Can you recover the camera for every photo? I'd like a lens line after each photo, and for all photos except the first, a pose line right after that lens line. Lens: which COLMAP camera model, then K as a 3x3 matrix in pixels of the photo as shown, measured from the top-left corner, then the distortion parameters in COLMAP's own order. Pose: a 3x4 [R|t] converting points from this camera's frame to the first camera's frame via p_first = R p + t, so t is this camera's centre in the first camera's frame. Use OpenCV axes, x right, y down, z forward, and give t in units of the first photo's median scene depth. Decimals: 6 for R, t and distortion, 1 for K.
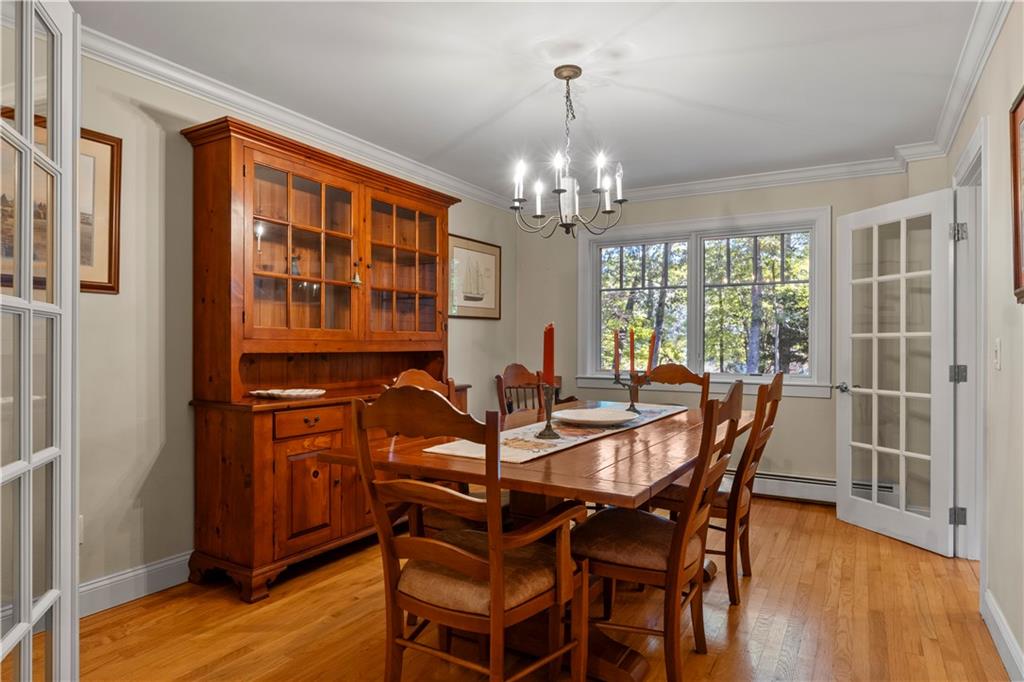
lens RADIAL K [[604.8, 0, 512.0], [0, 604.8, 341.0], [0, 0, 1]] dist [0.000401, 0.000288]
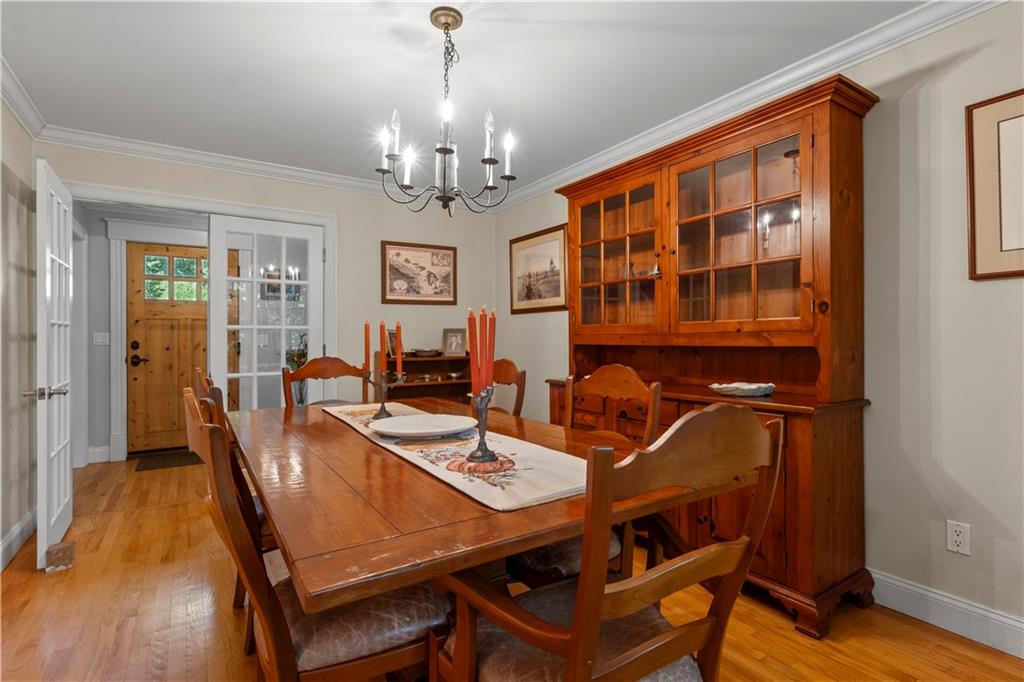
lens RADIAL K [[494.7, 0, 512.0], [0, 494.7, 341.0], [0, 0, 1]] dist [0.000311, -0.000079]
pose [[-0.447140, -0.001045, -0.894463, 0.553521], [0.004611, 0.999983, -0.003473, 0.012630], [0.894452, -0.005677, -0.447128, 1.145278]]
